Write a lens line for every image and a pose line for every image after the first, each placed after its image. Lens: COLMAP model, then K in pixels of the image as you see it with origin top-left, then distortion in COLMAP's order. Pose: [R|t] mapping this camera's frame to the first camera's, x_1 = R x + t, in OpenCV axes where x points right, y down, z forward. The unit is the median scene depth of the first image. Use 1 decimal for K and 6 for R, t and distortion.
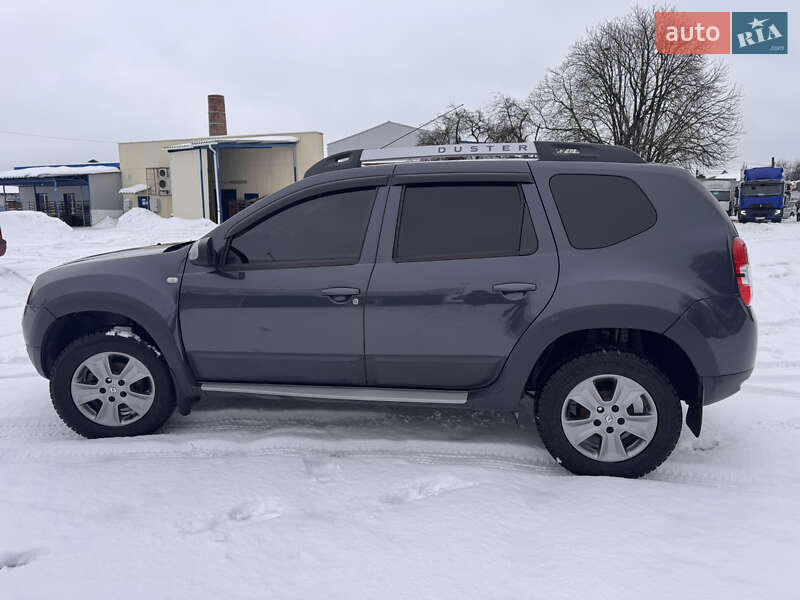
lens RADIAL K [[576.3, 0, 393.0], [0, 576.3, 296.4], [0, 0, 1]] dist [0.028520, -0.033048]
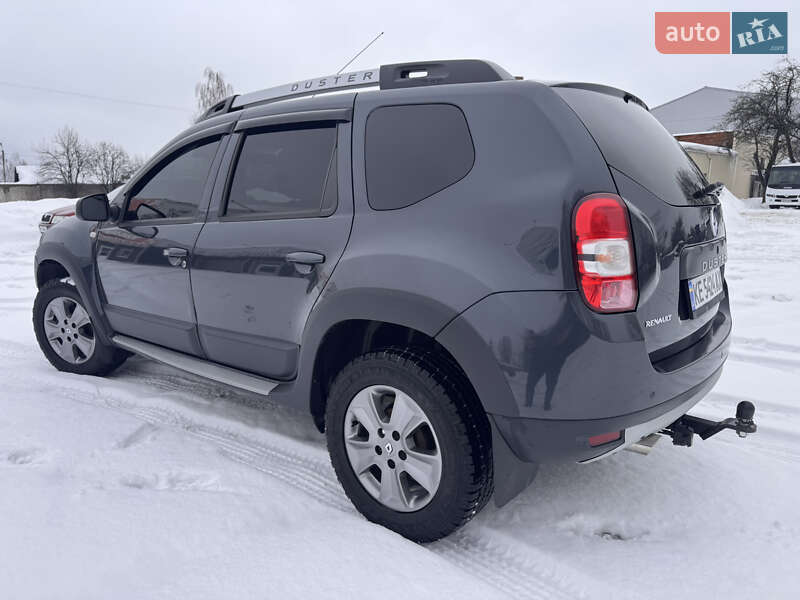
lens RADIAL K [[576.3, 0, 395.7], [0, 576.3, 300.3], [0, 0, 1]] dist [0.028520, -0.033048]
pose [[0.866417, 0.092873, -0.490609, 0.638247], [-0.075613, 0.995623, 0.054941, -0.008496], [0.493564, -0.010506, 0.869646, 0.347982]]
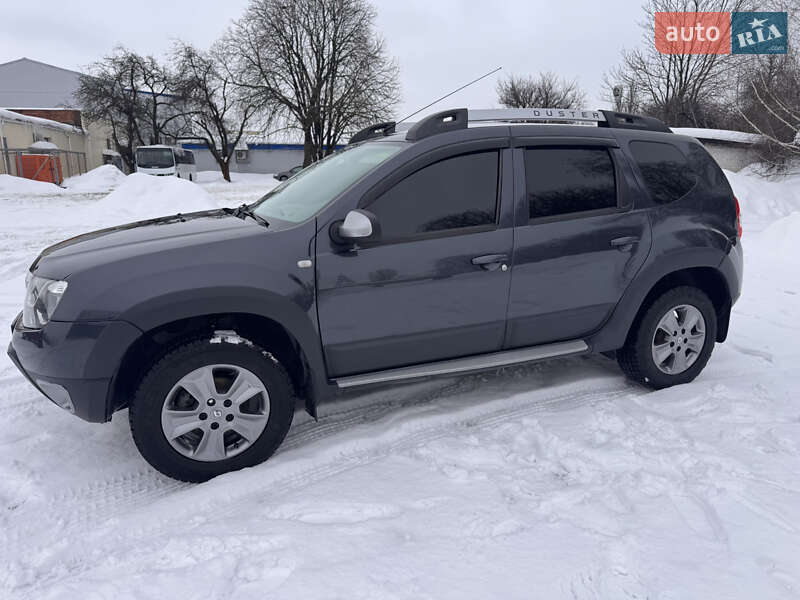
lens RADIAL K [[576.3, 0, 400.8], [0, 576.3, 301.2], [0, 0, 1]] dist [0.028520, -0.033048]
pose [[0.831665, -0.125510, 0.540908, -0.703093], [0.083791, 0.991332, 0.101193, -0.044515], [-0.548920, -0.038836, 0.834972, 0.249641]]
